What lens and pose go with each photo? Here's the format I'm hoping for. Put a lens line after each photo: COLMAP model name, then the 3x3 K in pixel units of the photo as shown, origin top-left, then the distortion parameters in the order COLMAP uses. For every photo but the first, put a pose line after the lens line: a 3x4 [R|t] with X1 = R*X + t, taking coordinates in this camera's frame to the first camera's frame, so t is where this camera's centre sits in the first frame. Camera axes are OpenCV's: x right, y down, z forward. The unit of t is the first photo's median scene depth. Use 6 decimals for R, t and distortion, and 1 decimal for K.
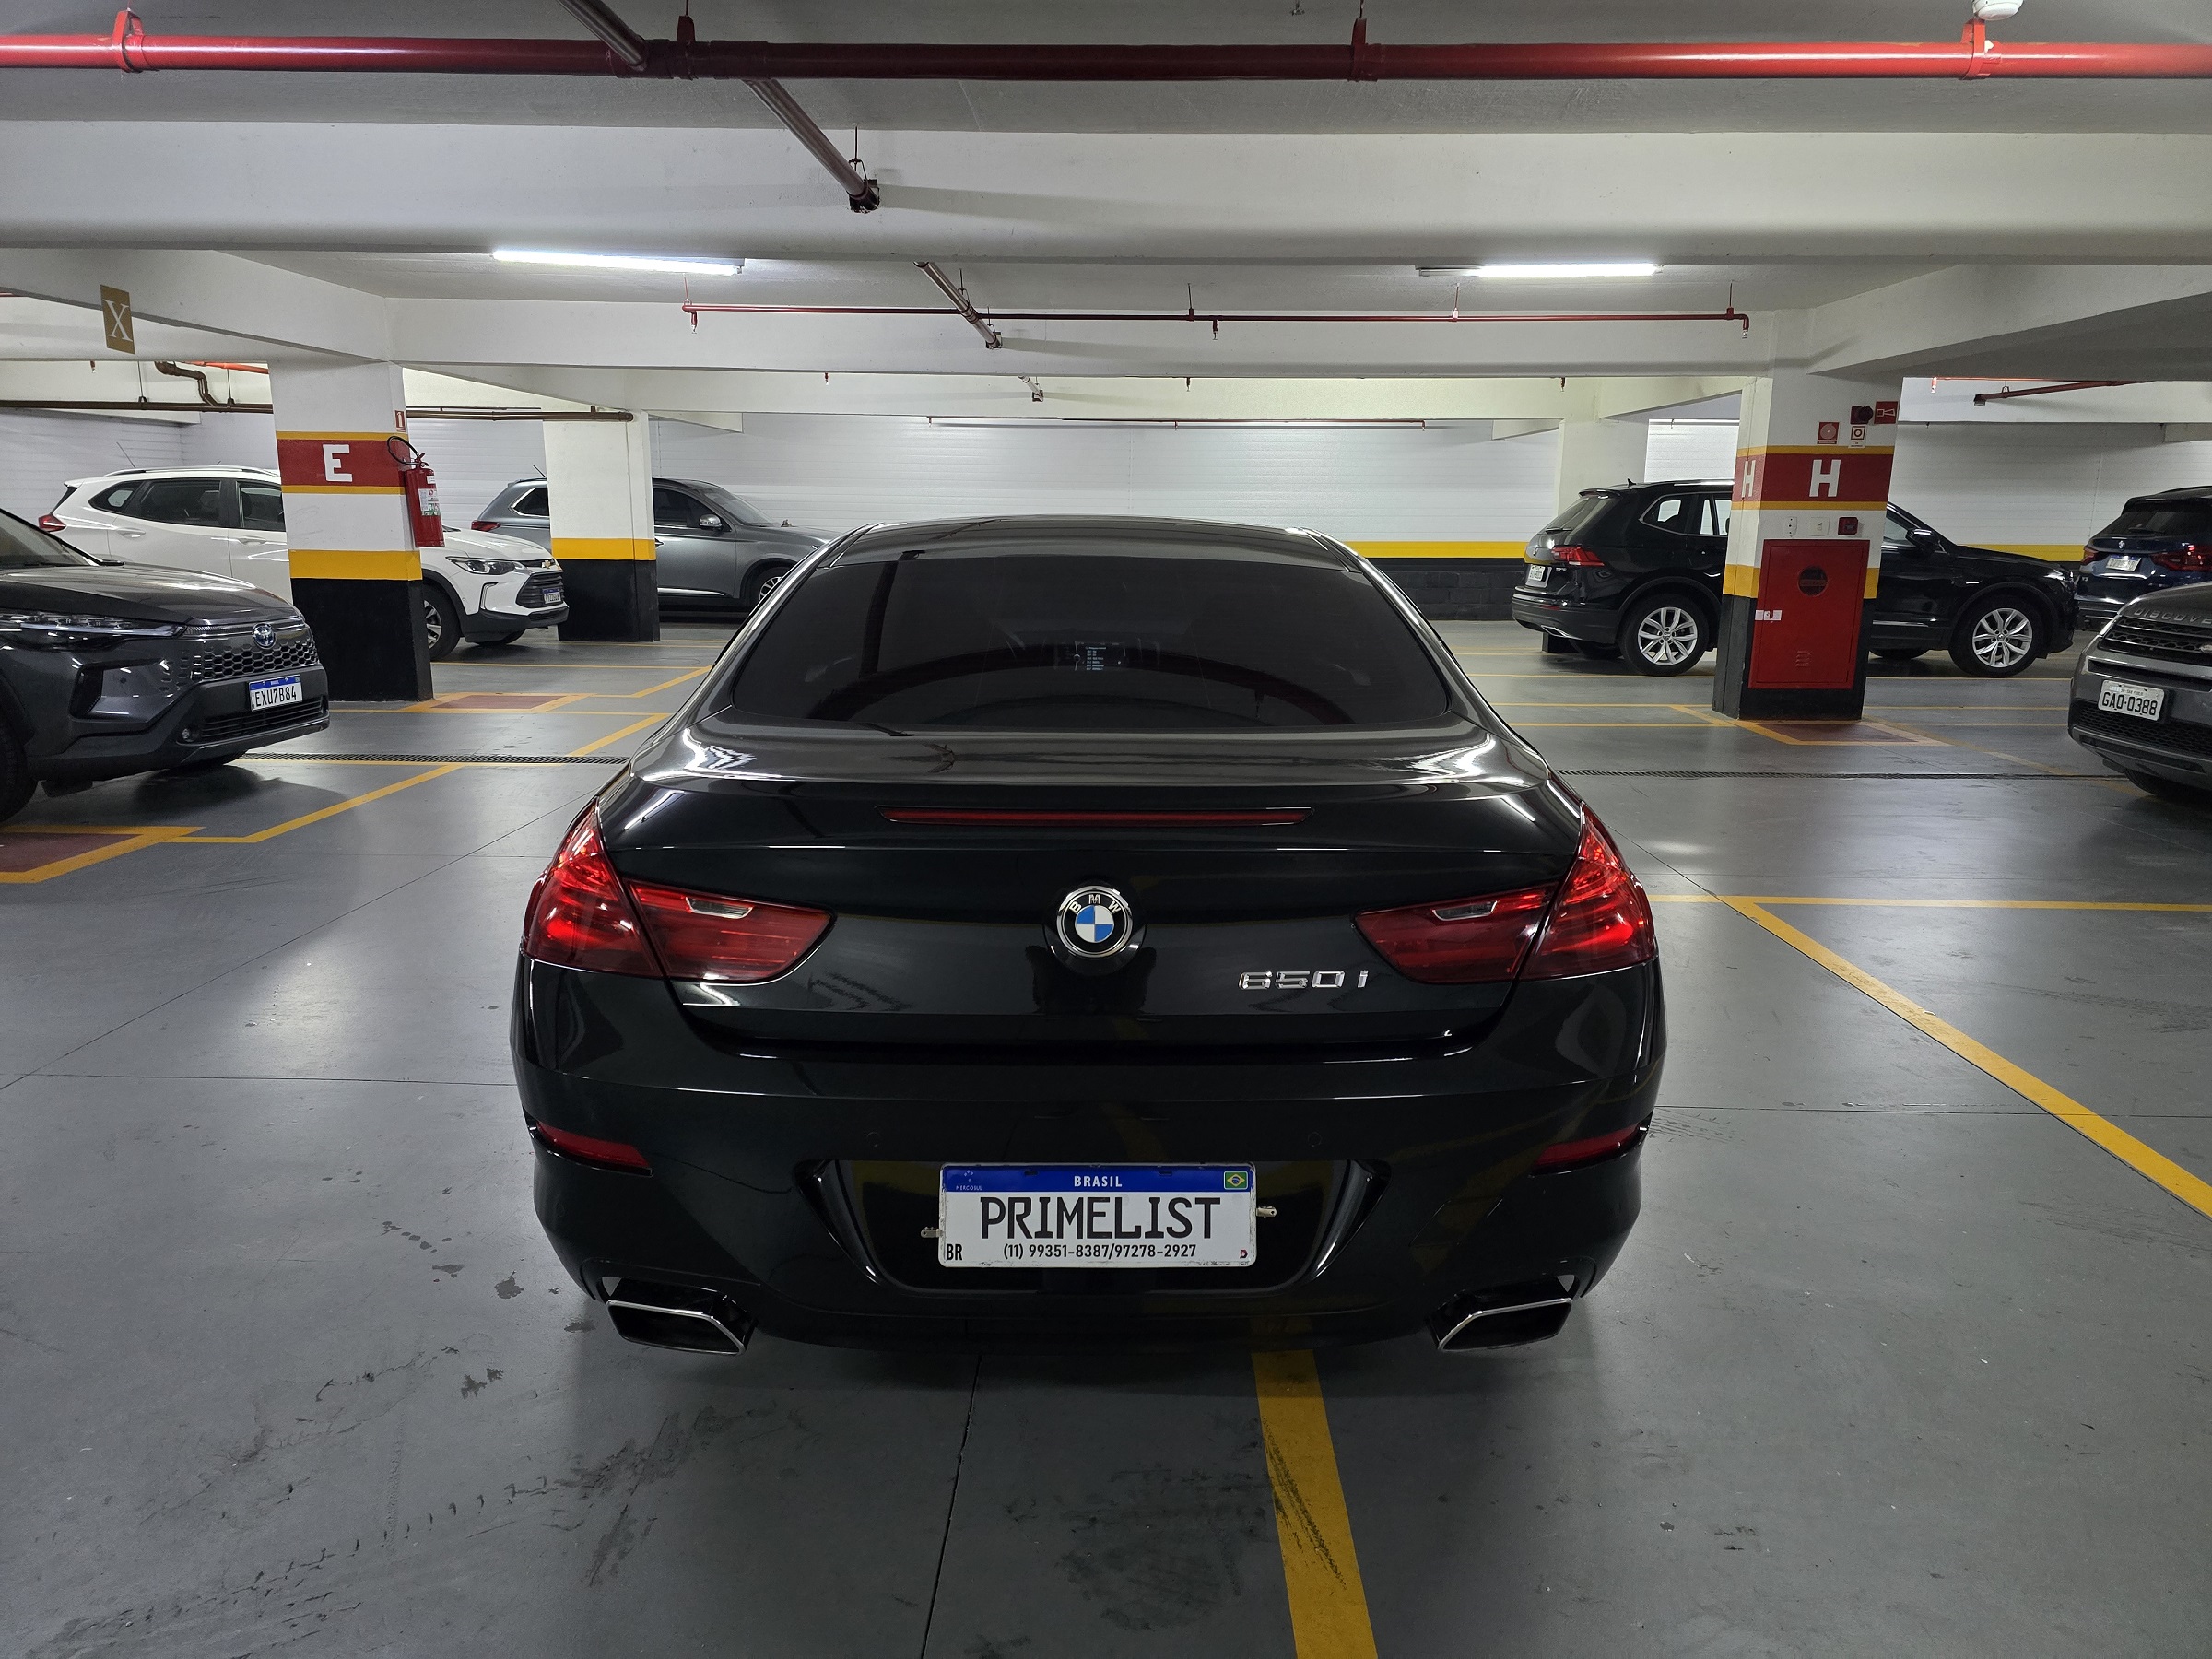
lens RADIAL K [[1490.8, 0, 1117.9], [0, 1490.8, 839.7], [0, 0, 1]] dist [0.078460, -0.072913]
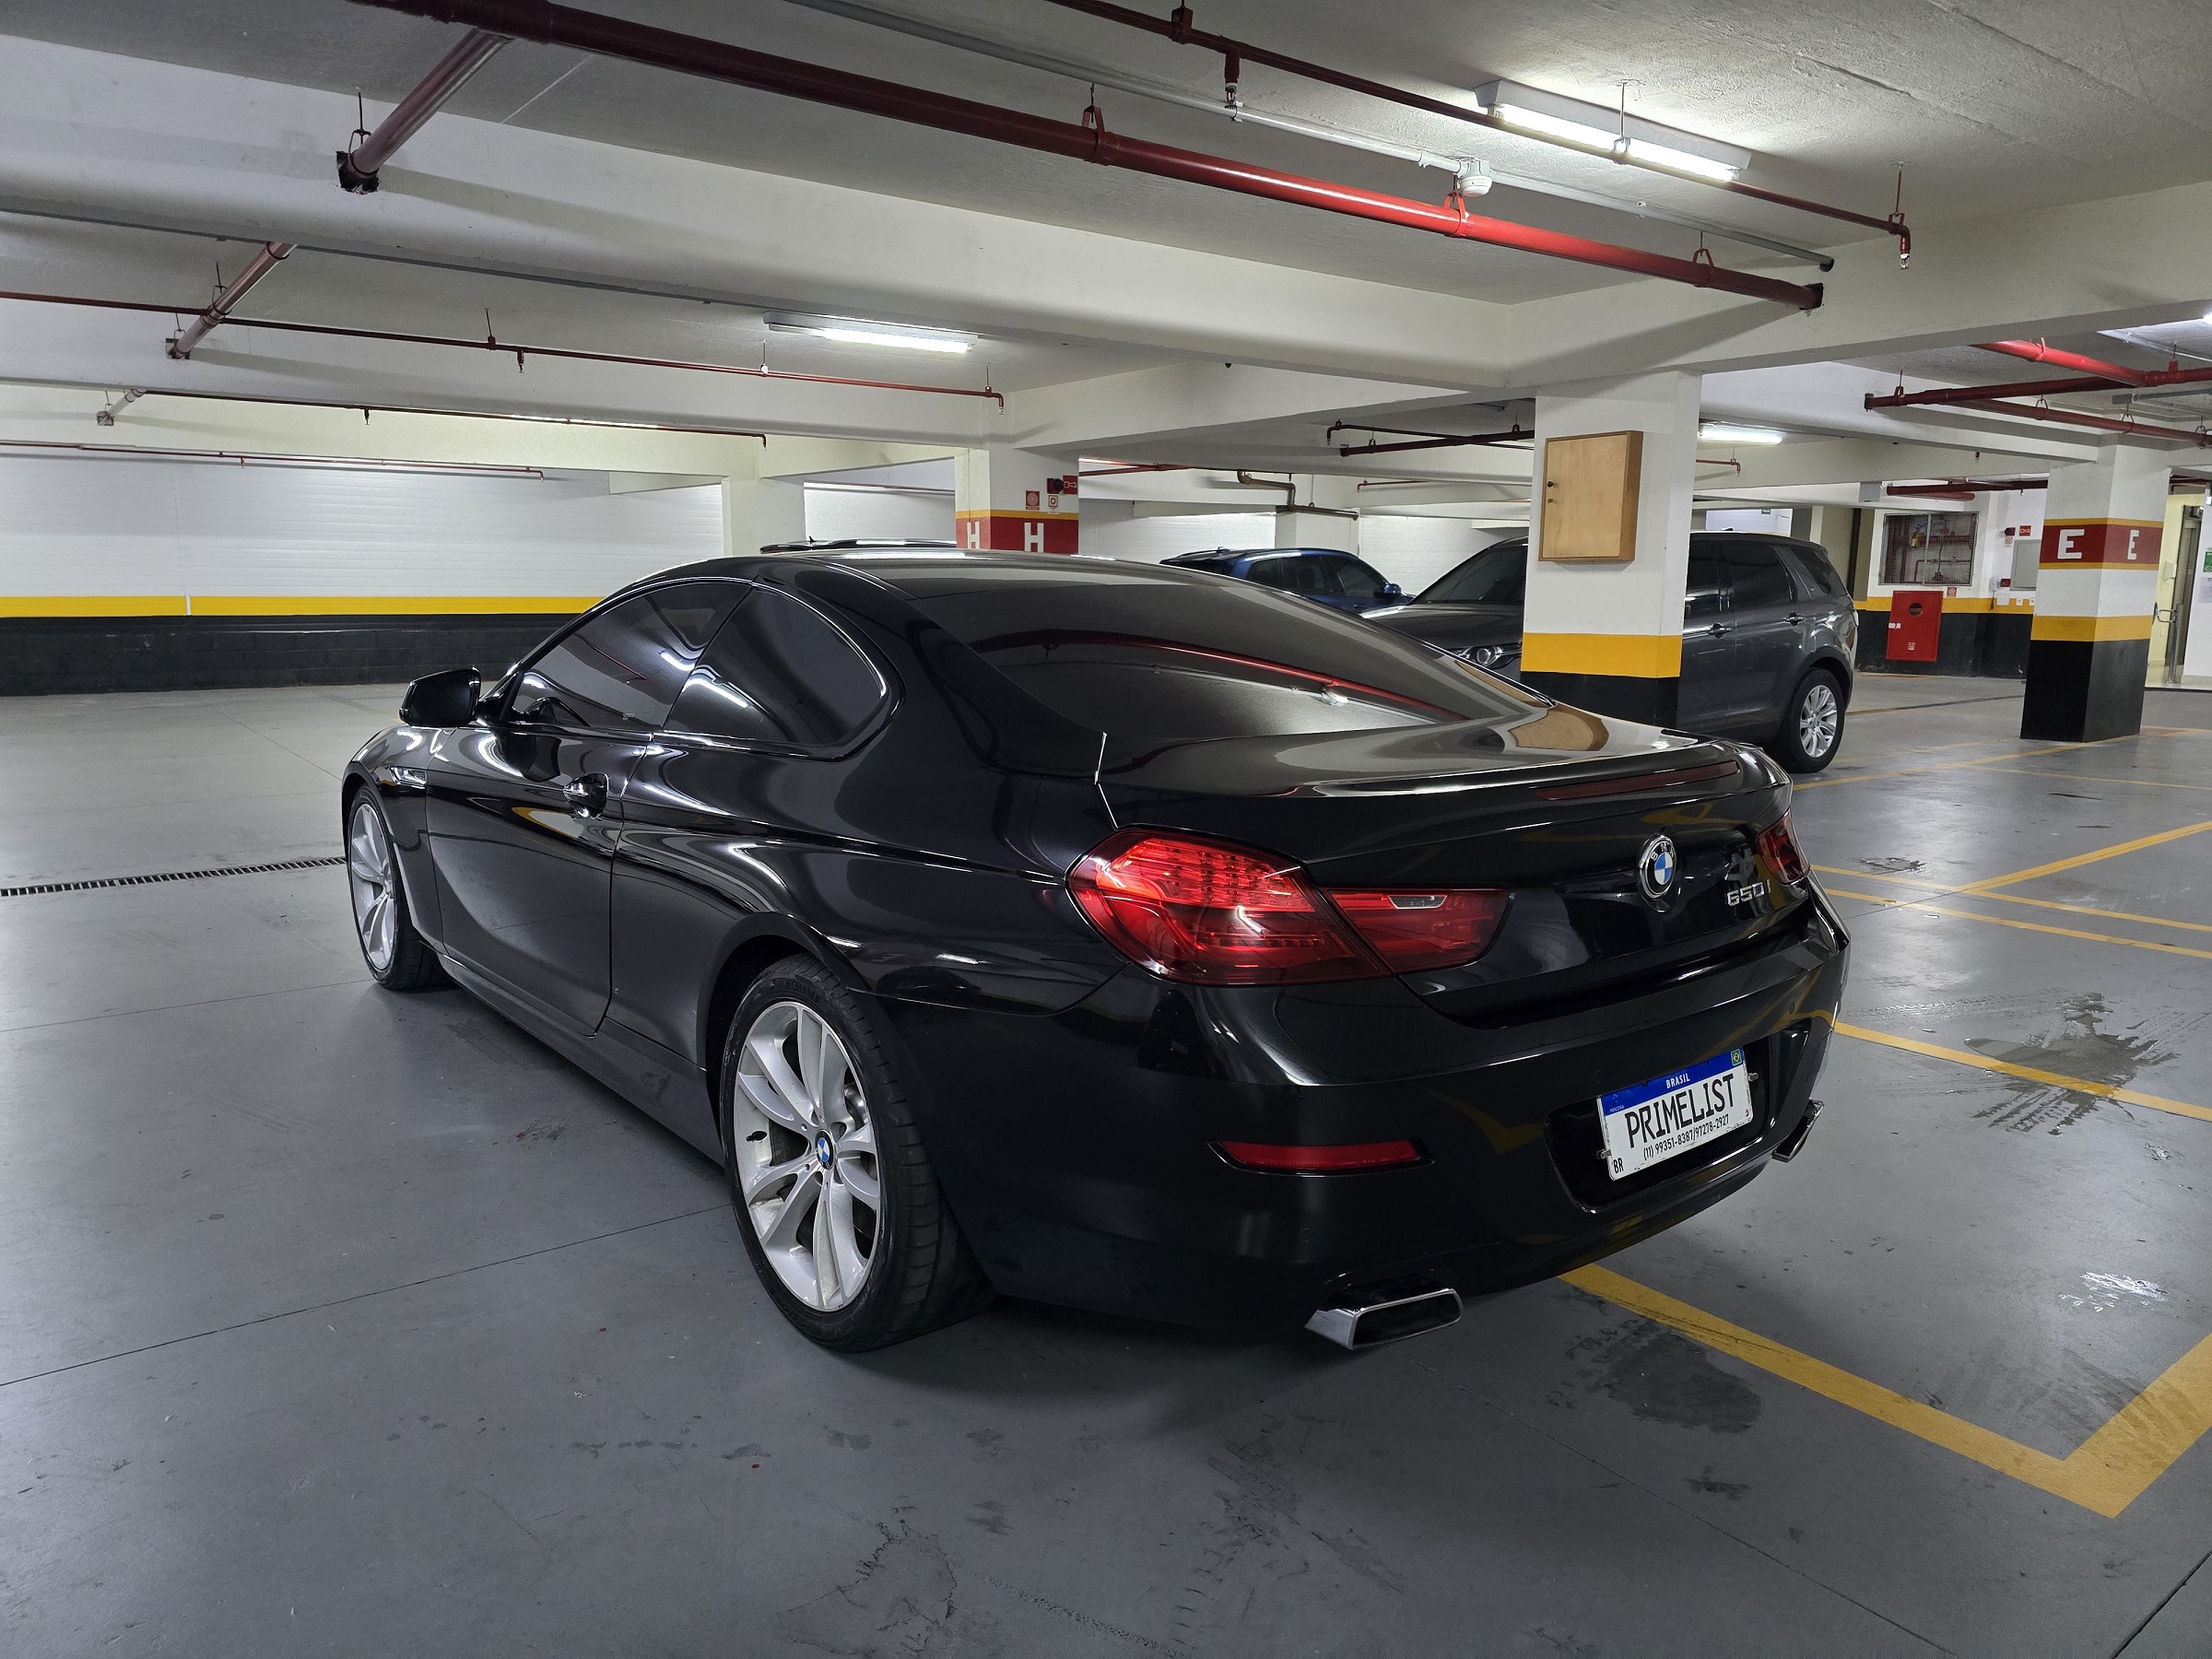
lens RADIAL K [[1509.8, 0, 1107.2], [0, 1509.8, 859.5], [0, 0, 1]] dist [0.086041, -0.086136]
pose [[0.776178, -0.120554, 0.618882, -0.320872], [0.138854, 0.990136, 0.018726, -0.010377], [-0.615034, 0.071399, 0.785261, 0.086301]]
